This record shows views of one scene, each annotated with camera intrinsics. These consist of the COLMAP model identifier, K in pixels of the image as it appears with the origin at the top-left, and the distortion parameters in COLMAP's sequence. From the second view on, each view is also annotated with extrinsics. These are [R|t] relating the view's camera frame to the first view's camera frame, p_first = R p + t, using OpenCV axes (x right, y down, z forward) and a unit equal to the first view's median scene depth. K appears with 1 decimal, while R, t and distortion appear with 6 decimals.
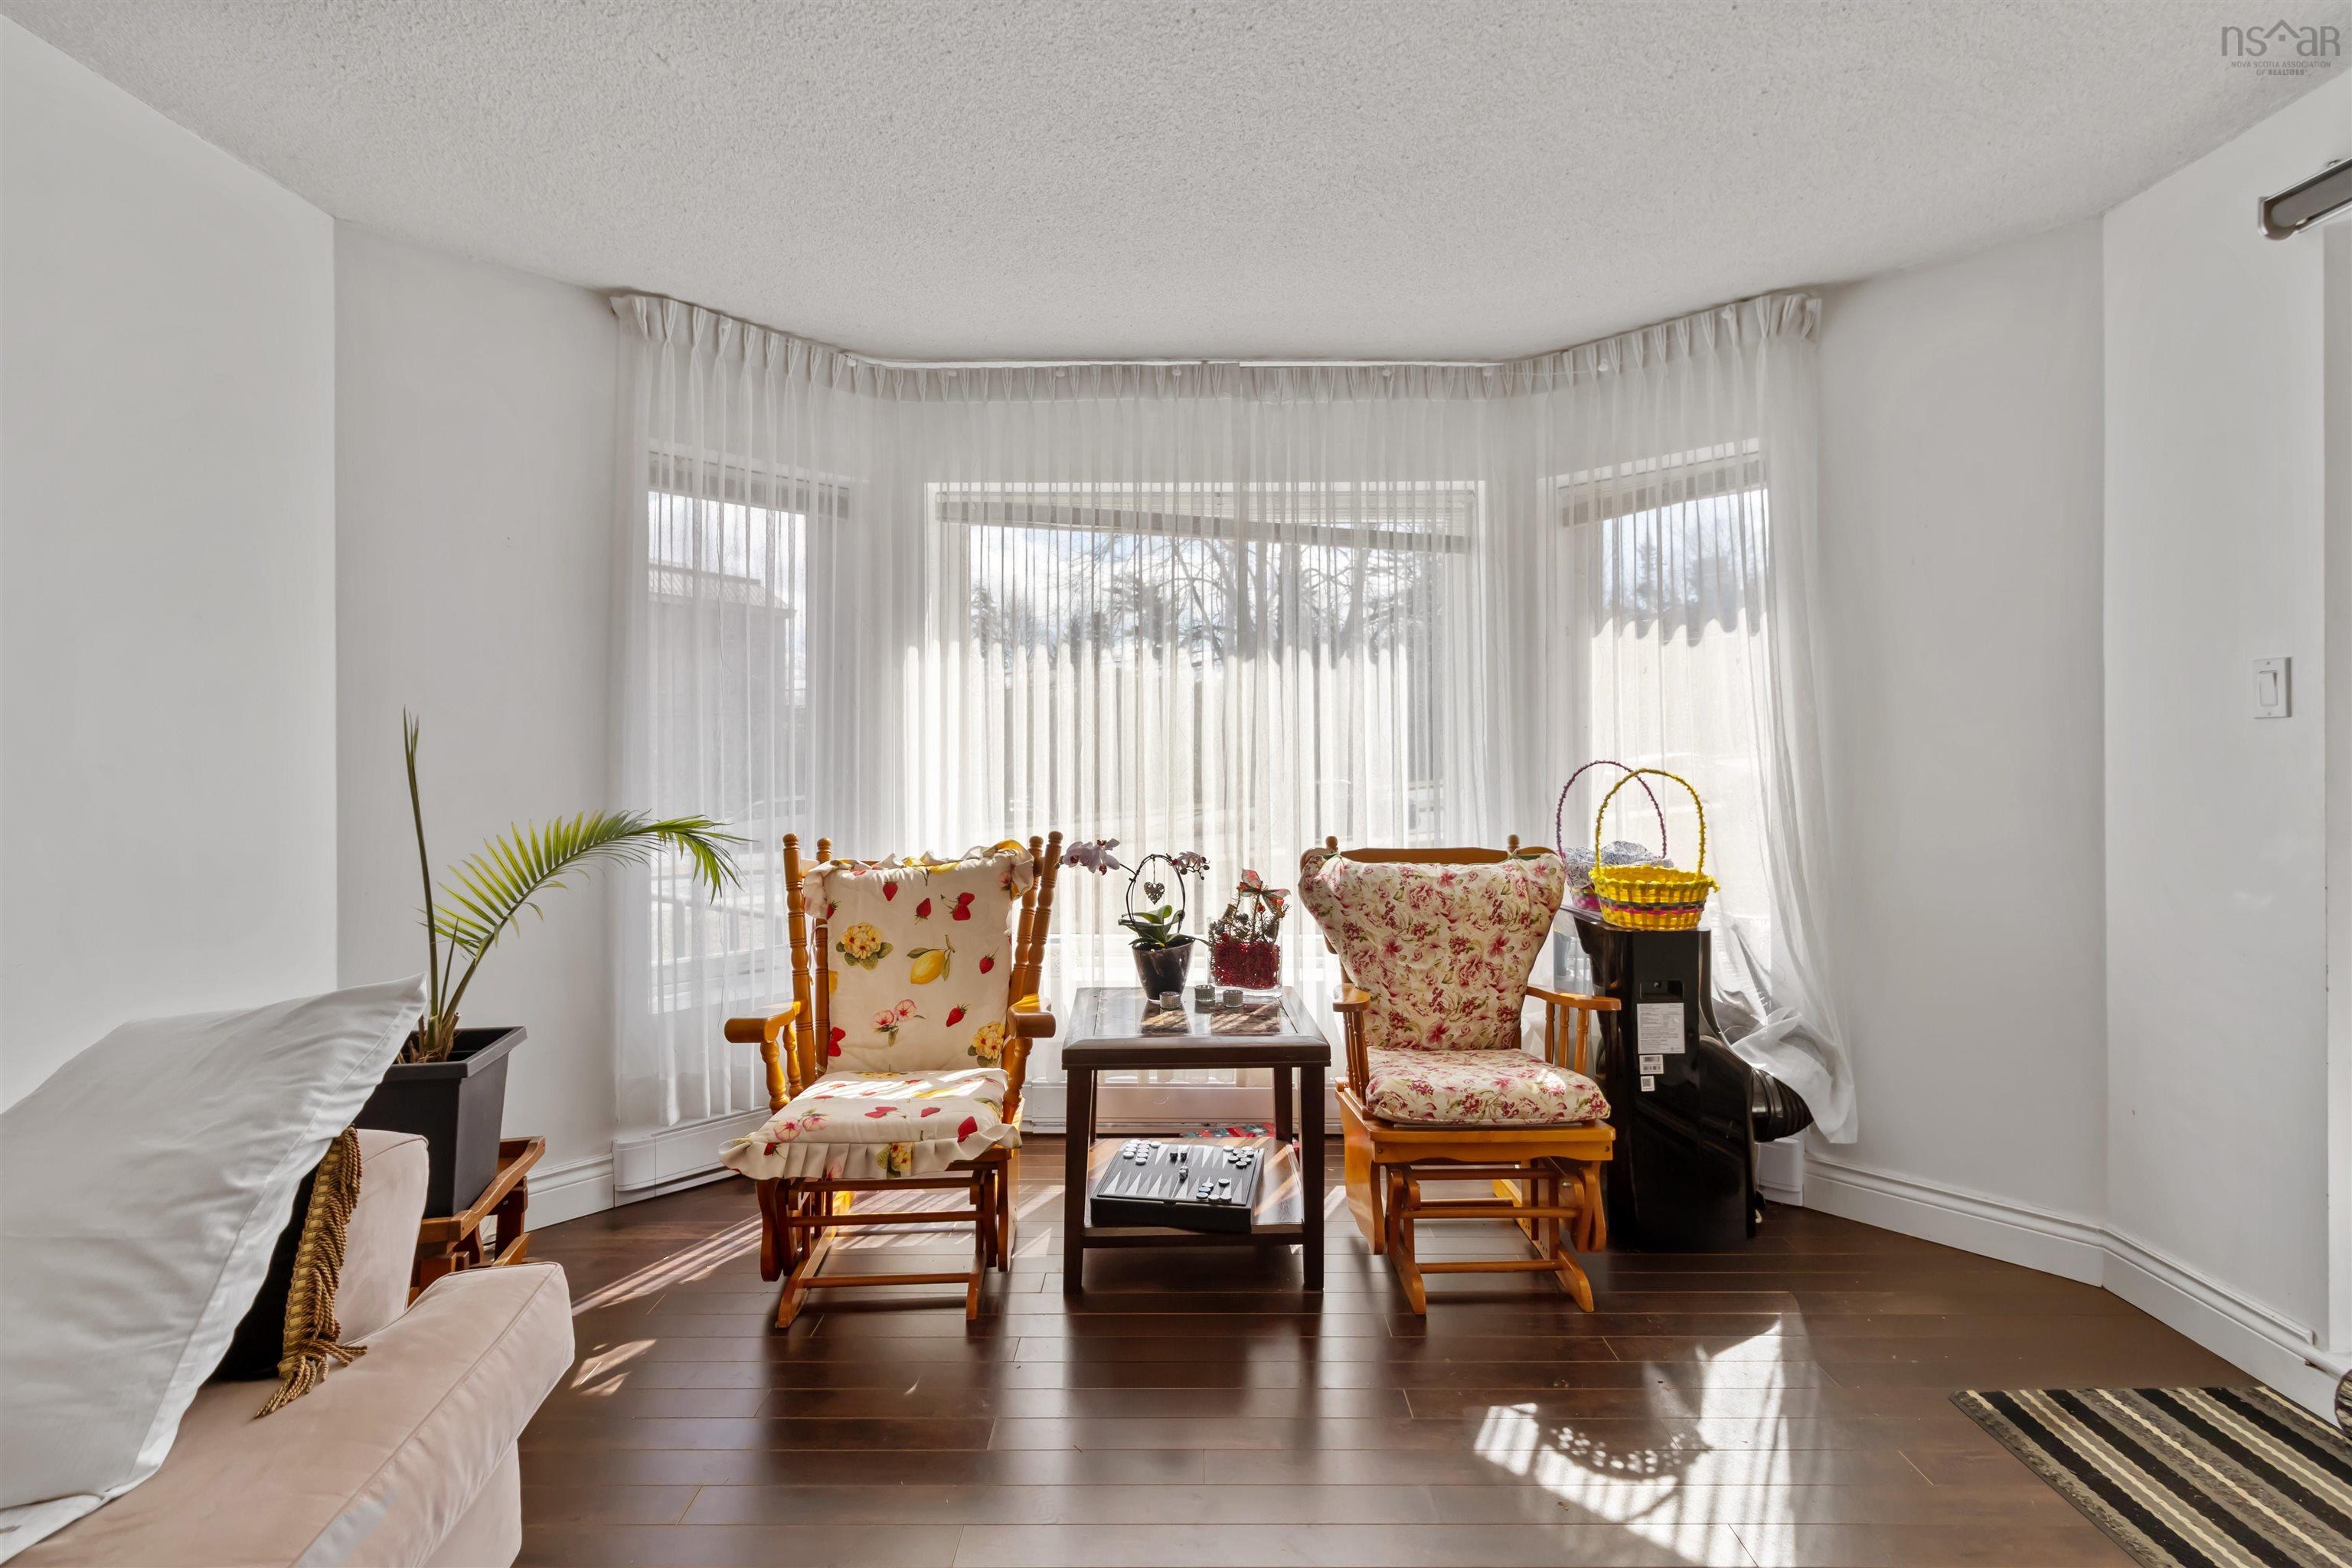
lens RADIAL K [[1086.6, 0, 1155.2], [0, 1086.6, 736.1], [0, 0, 1]] dist [0.003296, 0.000080]
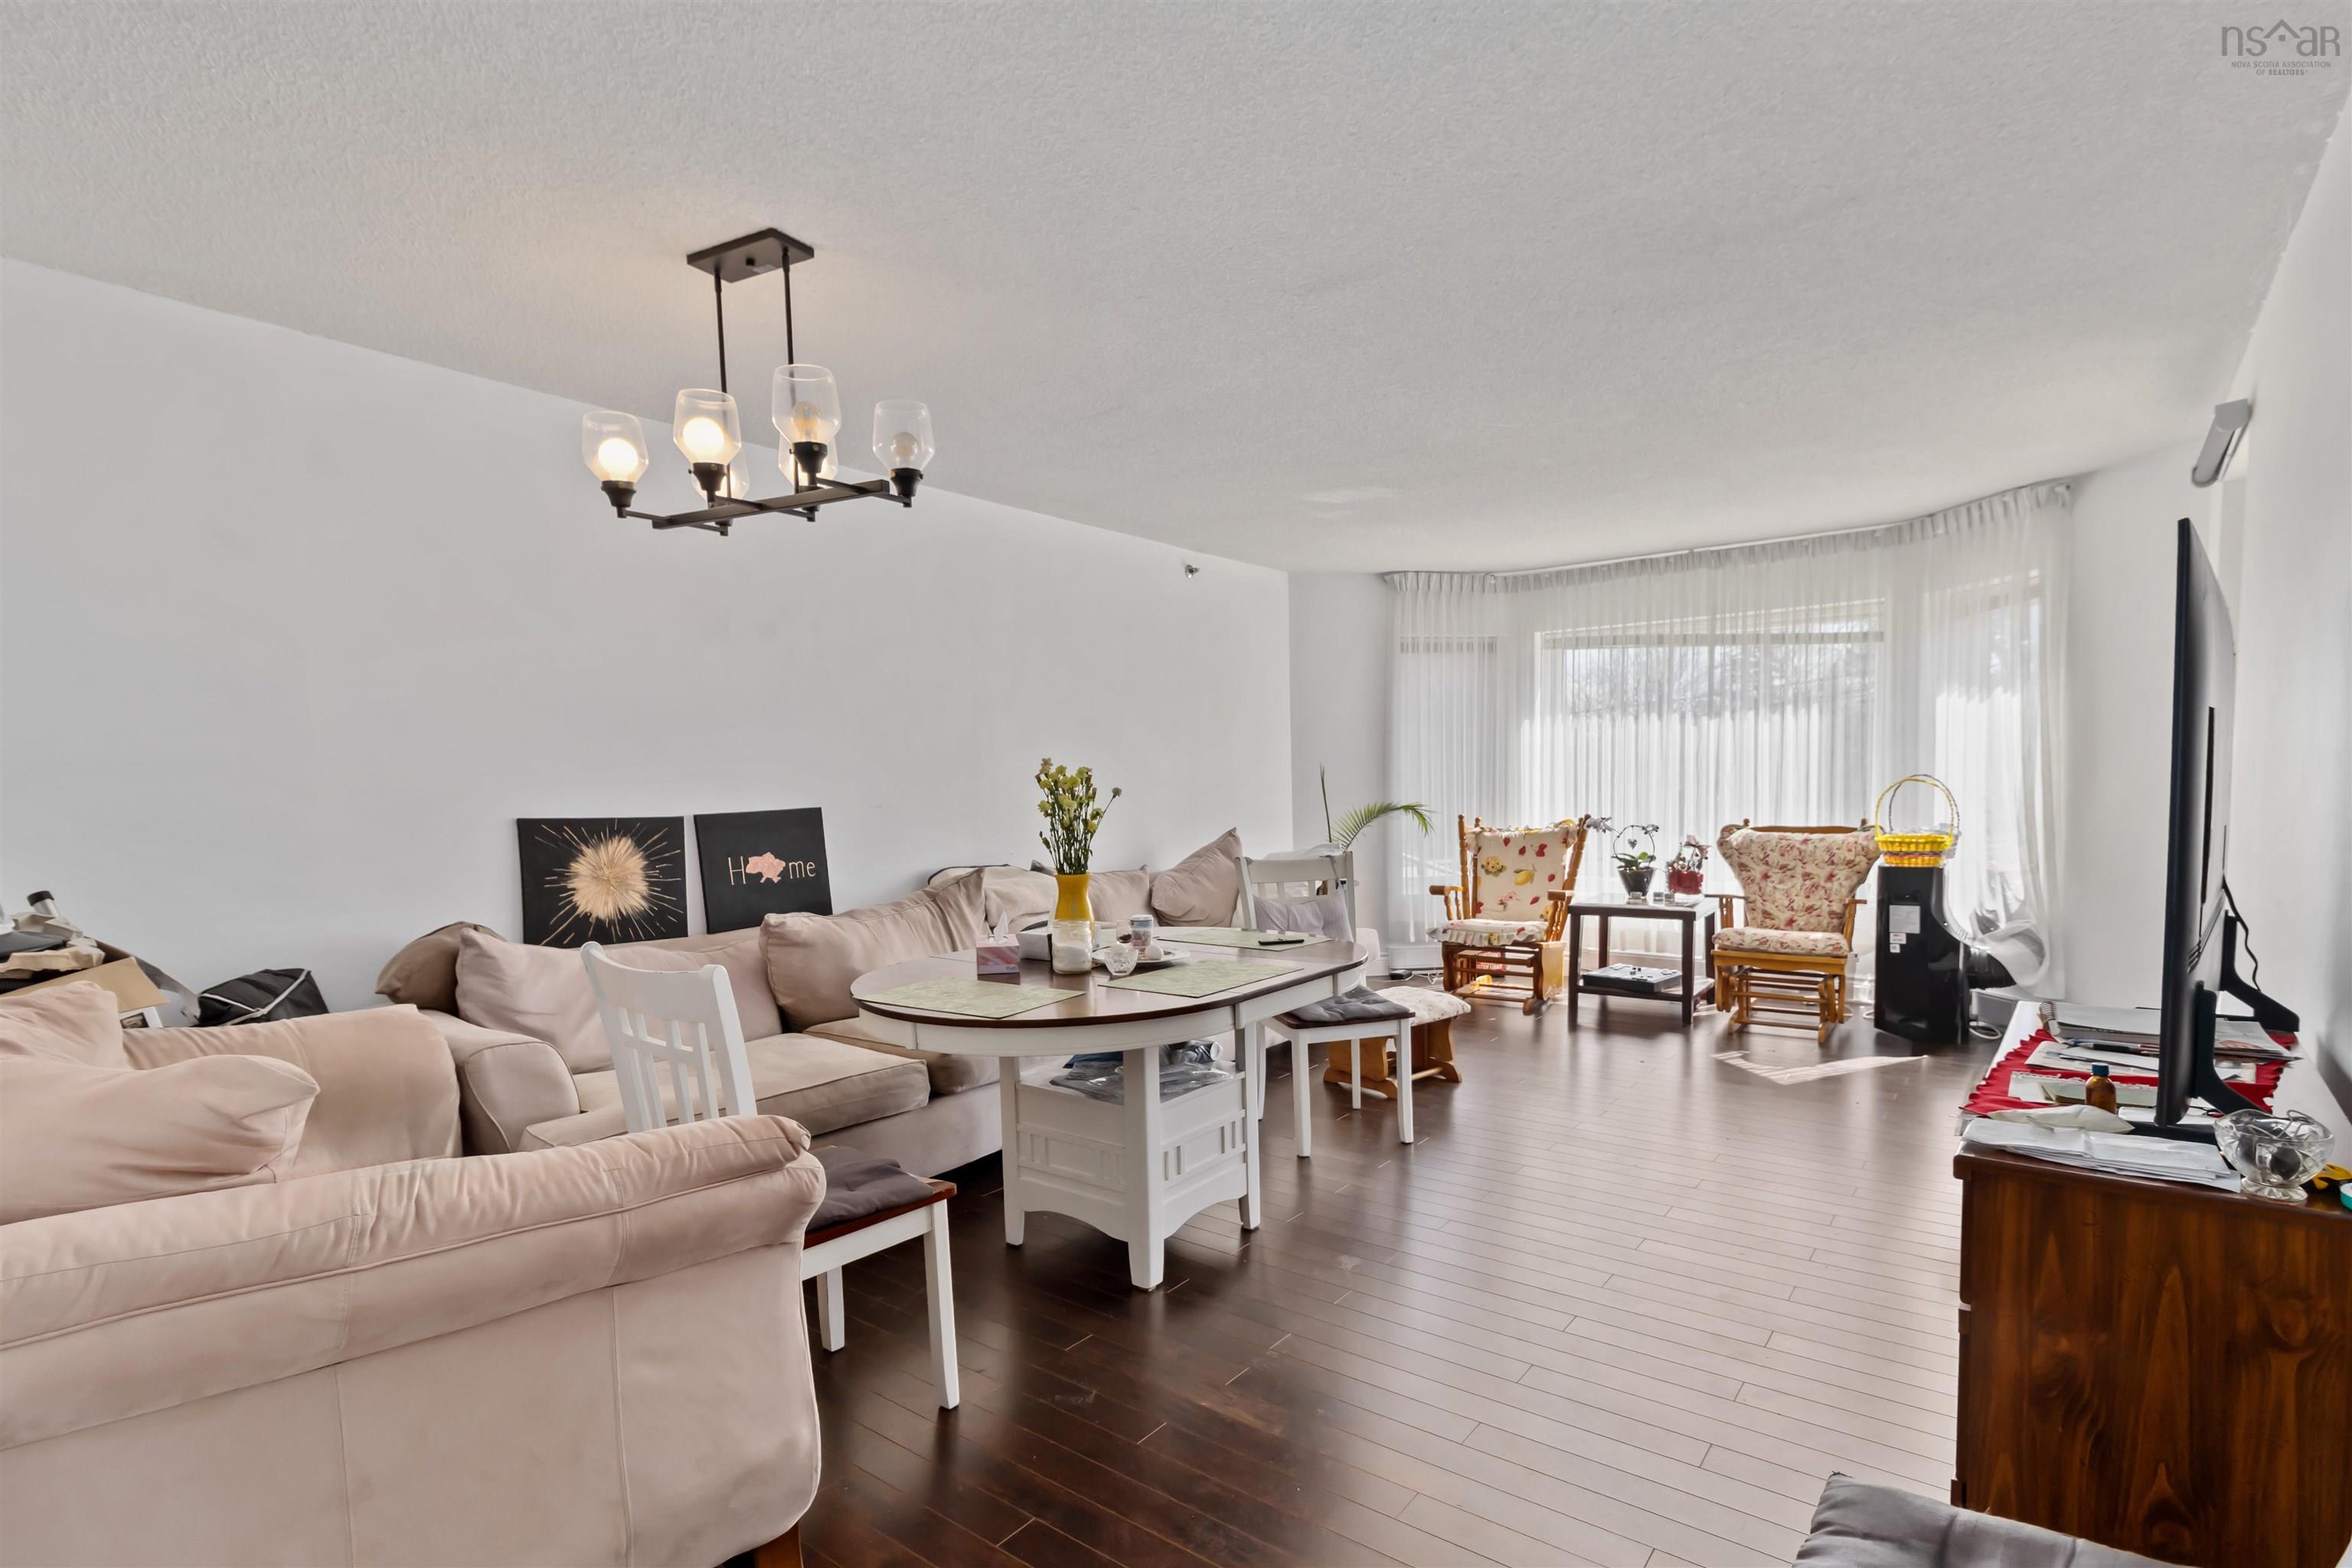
lens RADIAL K [[1086.6, 0, 1195.1], [0, 1086.6, 863.8], [0, 0, 1]] dist [0.003296, 0.000080]
pose [[0.804839, 0.032825, -0.592584, 0.529926], [0.025167, 0.995684, 0.089334, -0.018873], [0.592959, -0.086813, 0.800539, -1.070229]]
